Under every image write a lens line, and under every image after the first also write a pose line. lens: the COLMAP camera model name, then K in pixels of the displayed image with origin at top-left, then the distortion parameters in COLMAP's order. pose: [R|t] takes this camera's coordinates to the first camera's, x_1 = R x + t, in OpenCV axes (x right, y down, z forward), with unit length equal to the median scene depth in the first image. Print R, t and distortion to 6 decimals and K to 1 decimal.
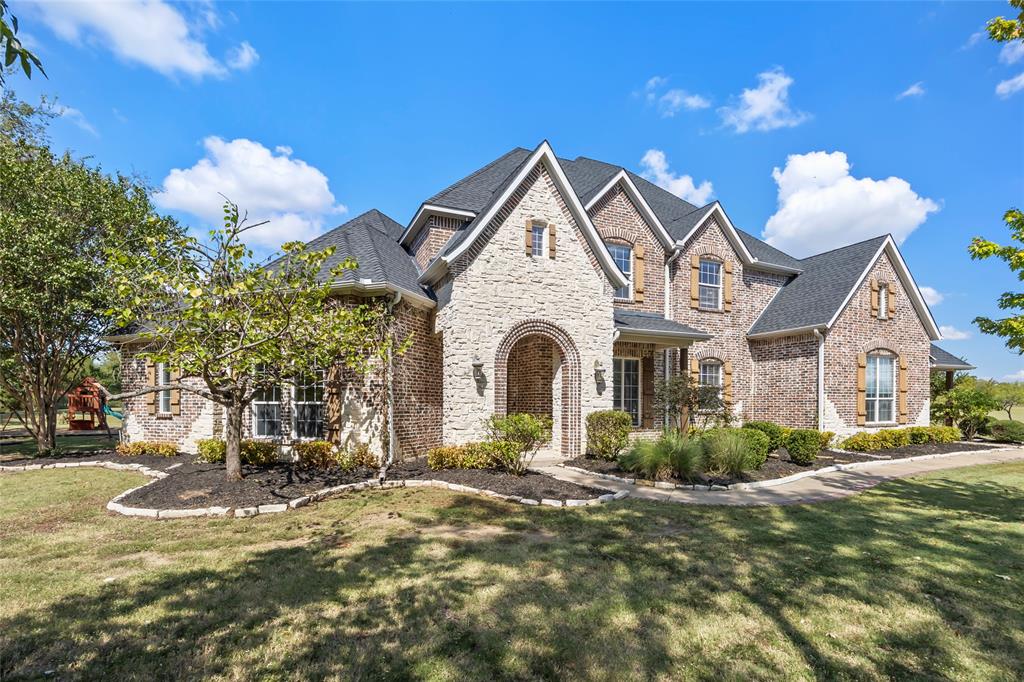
lens RADIAL K [[478.0, 0, 516.7], [0, 478.0, 401.7], [0, 0, 1]] dist [0.000603, 0.000014]
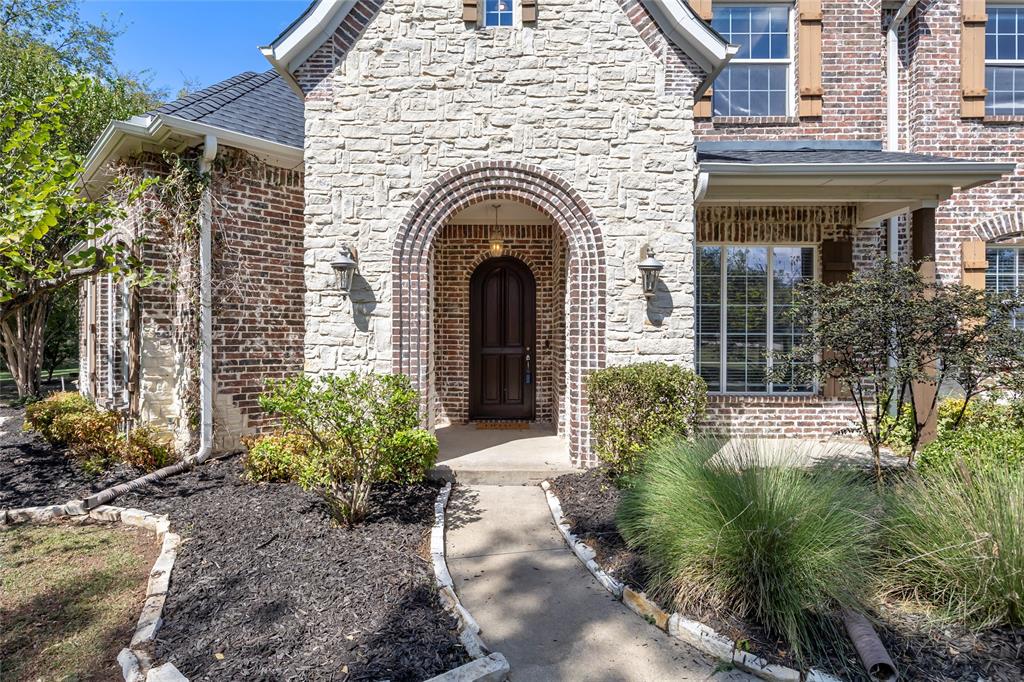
lens RADIAL K [[561.4, 0, 509.3], [0, 561.4, 337.8], [0, 0, 1]] dist [-0.001415, -0.001579]
pose [[0.909049, -0.004899, -0.416661, 0.269400], [0.004249, 0.999988, -0.002486, -0.002575], [0.416668, 0.000489, 0.909059, 0.495999]]
